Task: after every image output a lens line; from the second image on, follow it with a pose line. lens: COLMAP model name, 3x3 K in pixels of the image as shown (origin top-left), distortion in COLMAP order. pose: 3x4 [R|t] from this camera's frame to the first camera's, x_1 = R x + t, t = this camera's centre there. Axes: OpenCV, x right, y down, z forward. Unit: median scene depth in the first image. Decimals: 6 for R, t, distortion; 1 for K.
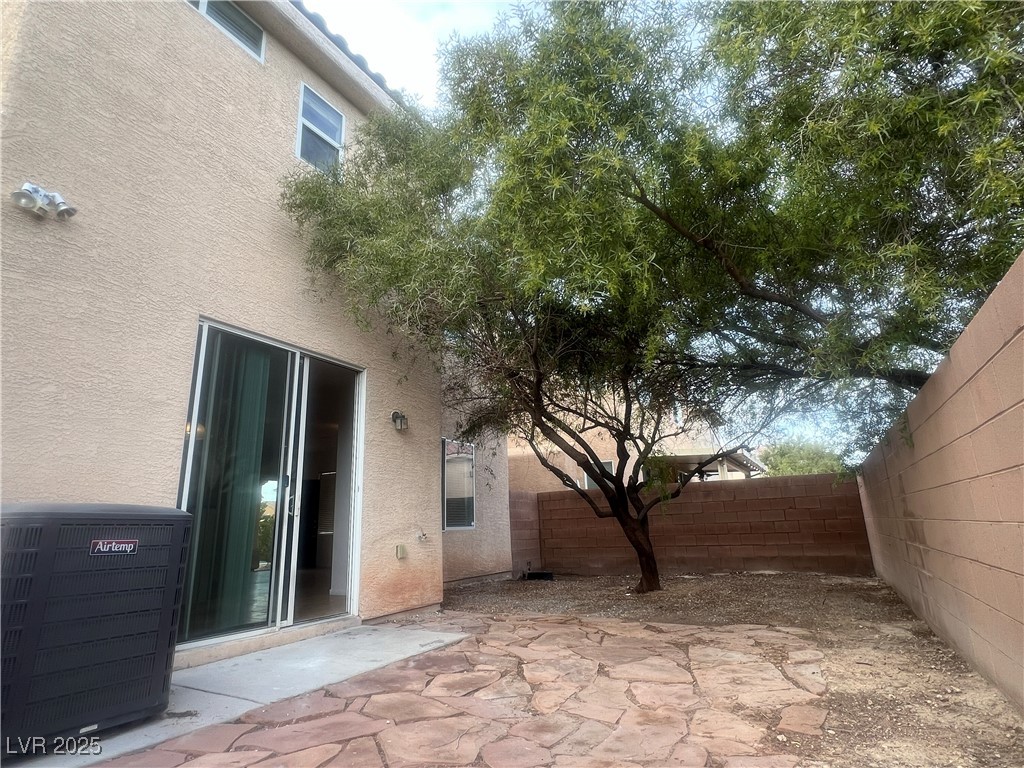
lens RADIAL K [[539.5, 0, 511.9], [0, 539.5, 383.0], [0, 0, 1]] dist [-0.004834, 0.001655]
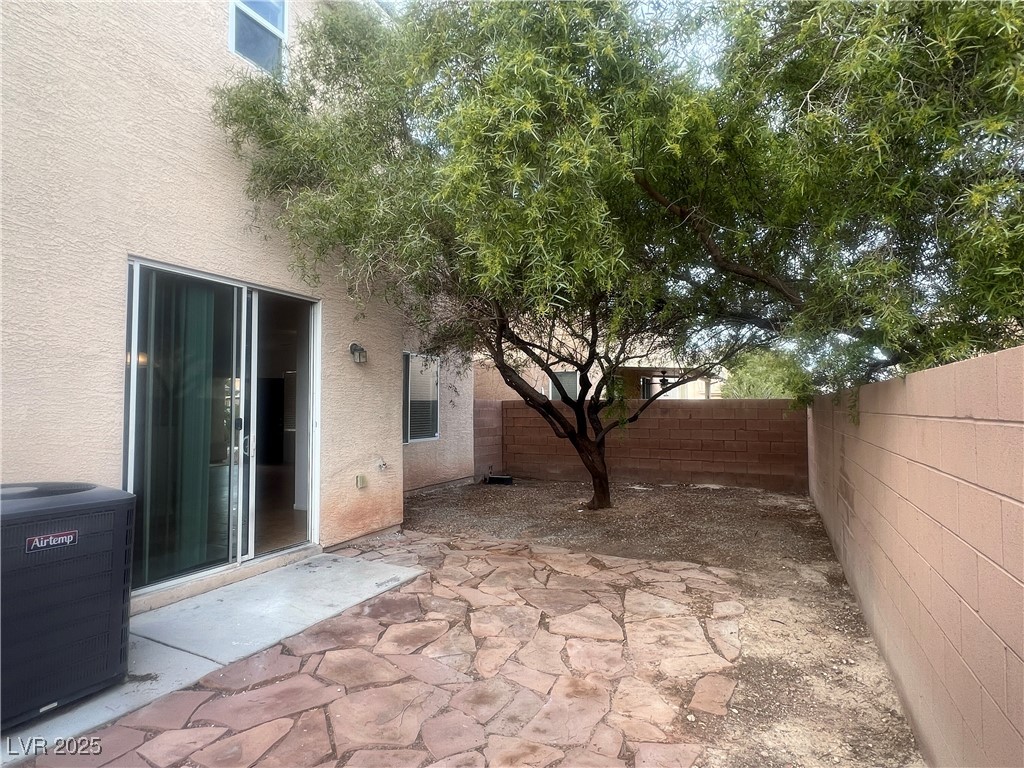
lens RADIAL K [[539.5, 0, 510.5], [0, 539.5, 384.8], [0, 0, 1]] dist [-0.004834, 0.001655]
pose [[0.997879, 0.035923, 0.054278, 0.021952], [-0.046927, 0.974933, 0.217494, -0.143535], [-0.045104, -0.219580, 0.974551, 0.041148]]
